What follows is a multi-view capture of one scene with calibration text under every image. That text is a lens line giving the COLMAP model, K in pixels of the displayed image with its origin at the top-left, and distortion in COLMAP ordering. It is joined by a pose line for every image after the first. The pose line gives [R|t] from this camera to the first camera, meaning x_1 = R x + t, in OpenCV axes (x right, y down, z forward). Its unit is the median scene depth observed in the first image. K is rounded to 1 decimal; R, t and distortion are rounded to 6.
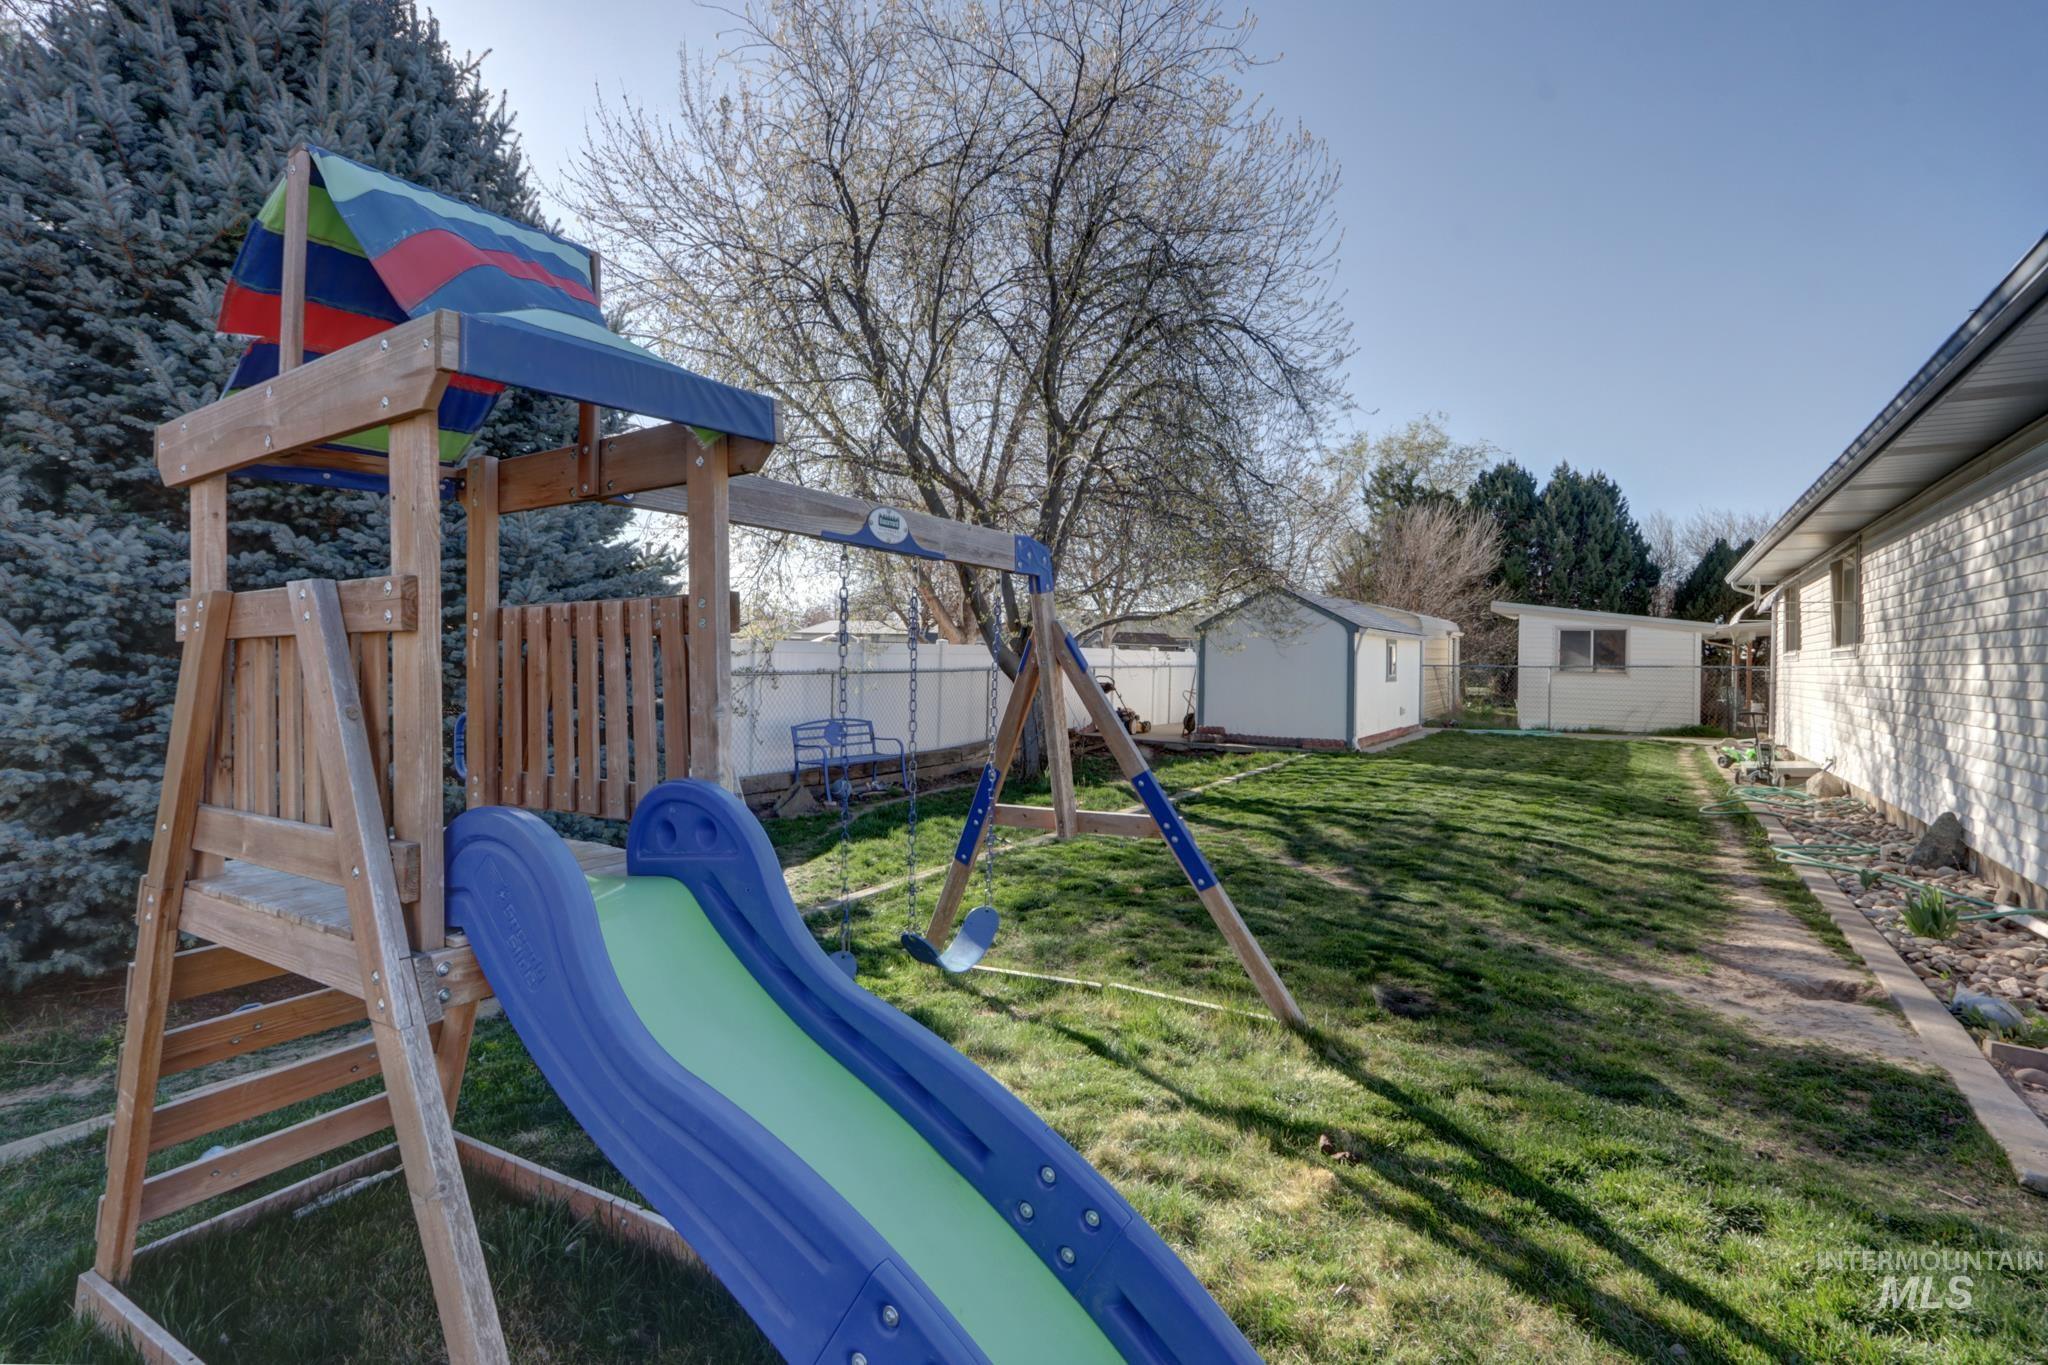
lens RADIAL K [[949.6, 0, 1021.6], [0, 949.6, 656.0], [0, 0, 1]] dist [-0.022576, -0.000472]
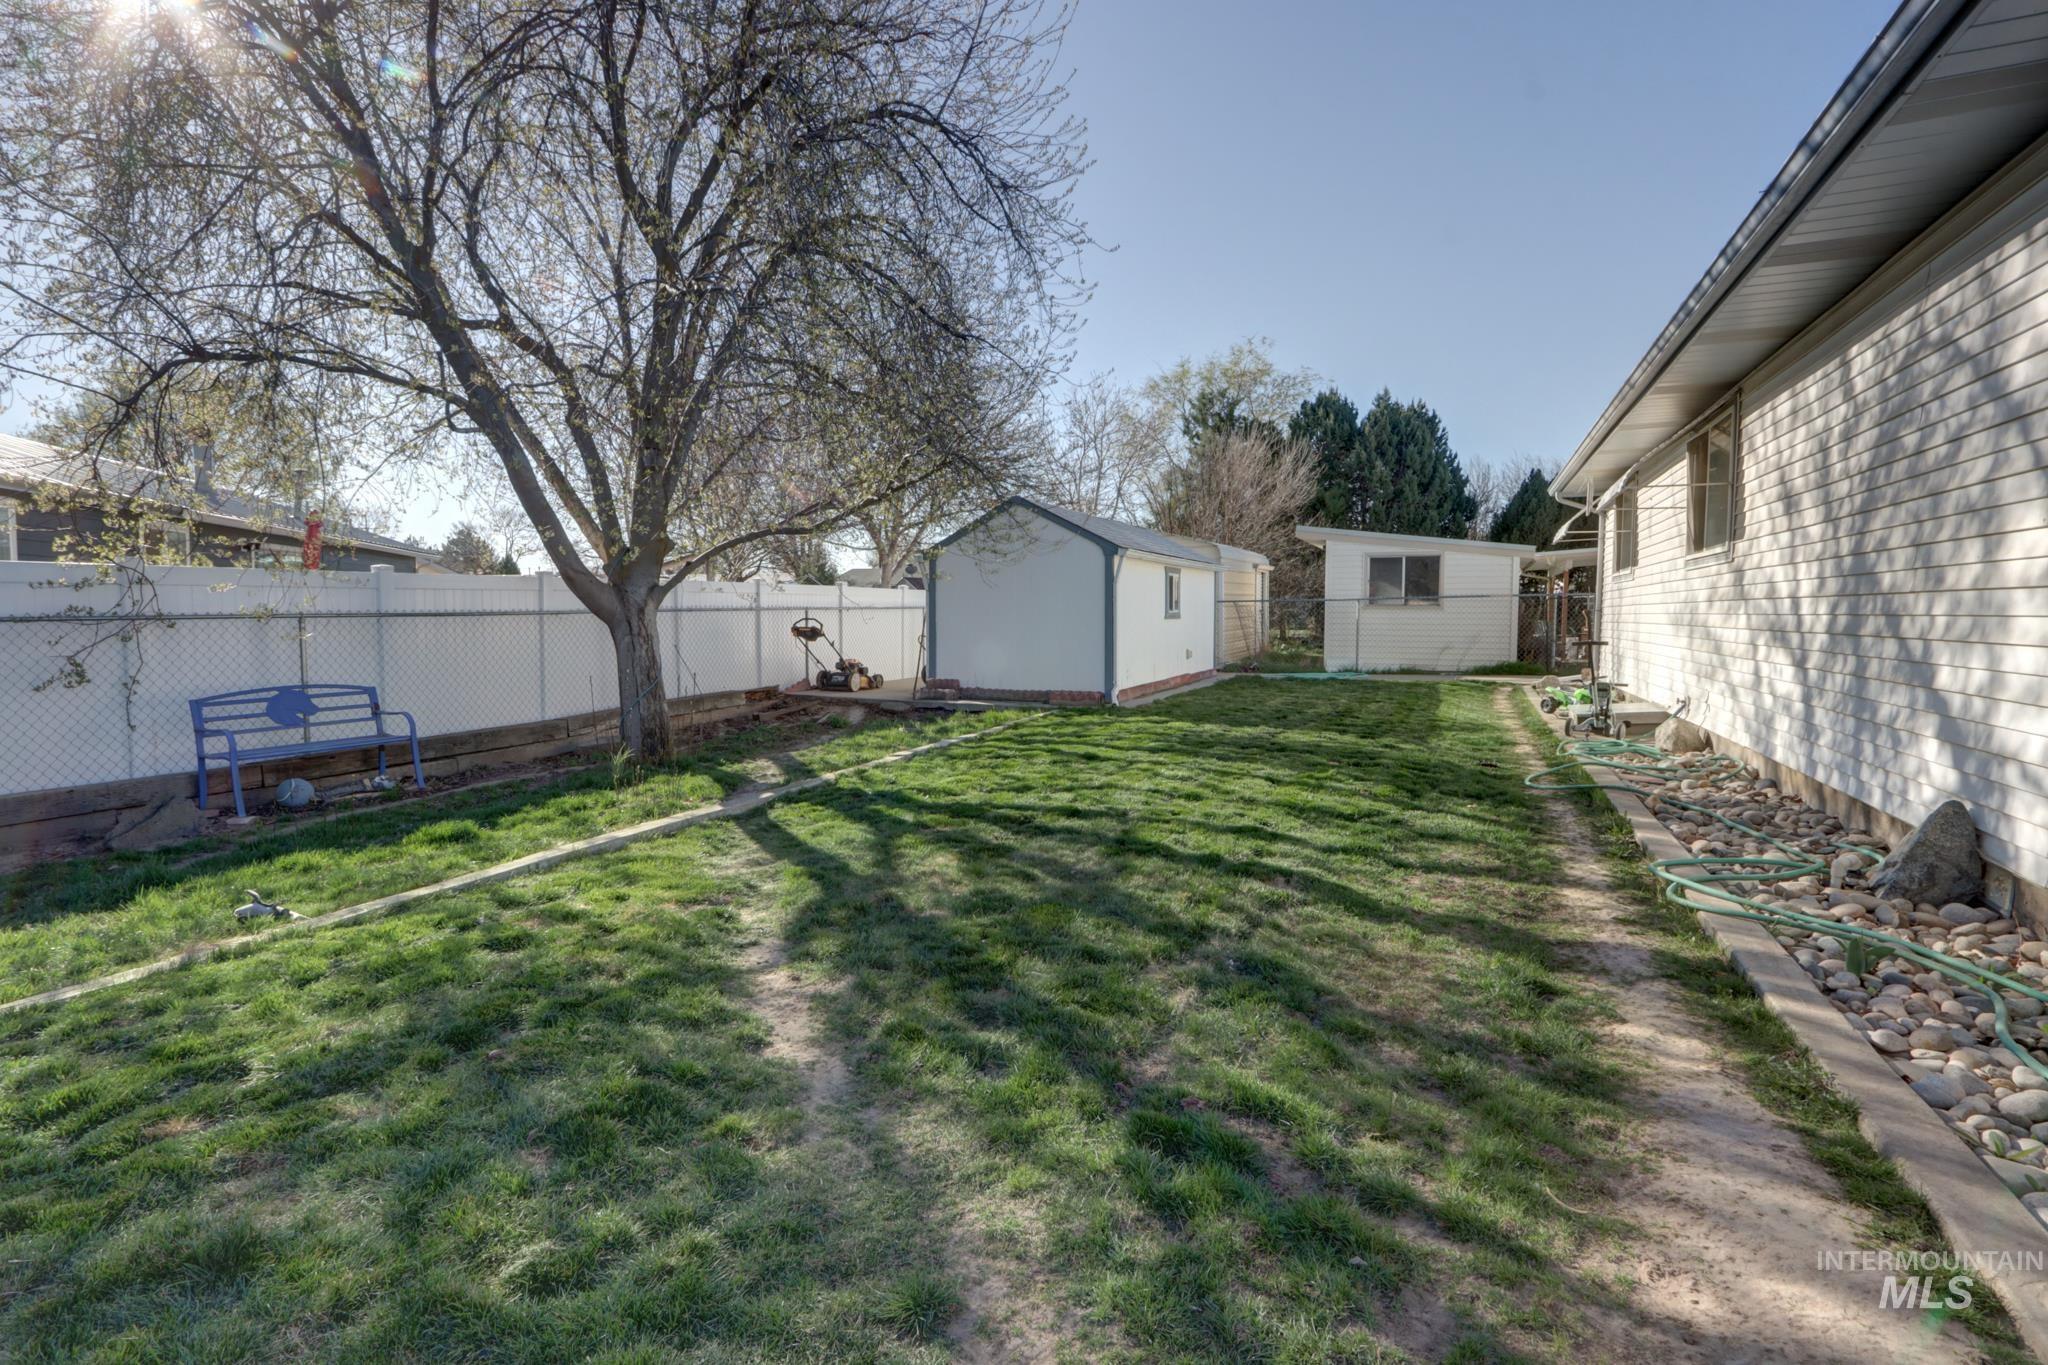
lens RADIAL K [[960.9, 0, 1018.9], [0, 960.9, 672.3], [0, 0, 1]] dist [-0.009712, 0.000235]
pose [[0.988198, -0.028324, 0.150539, 0.164934], [0.018338, 0.997563, 0.067312, 0.019035], [-0.152079, -0.063757, 0.986310, 0.241329]]
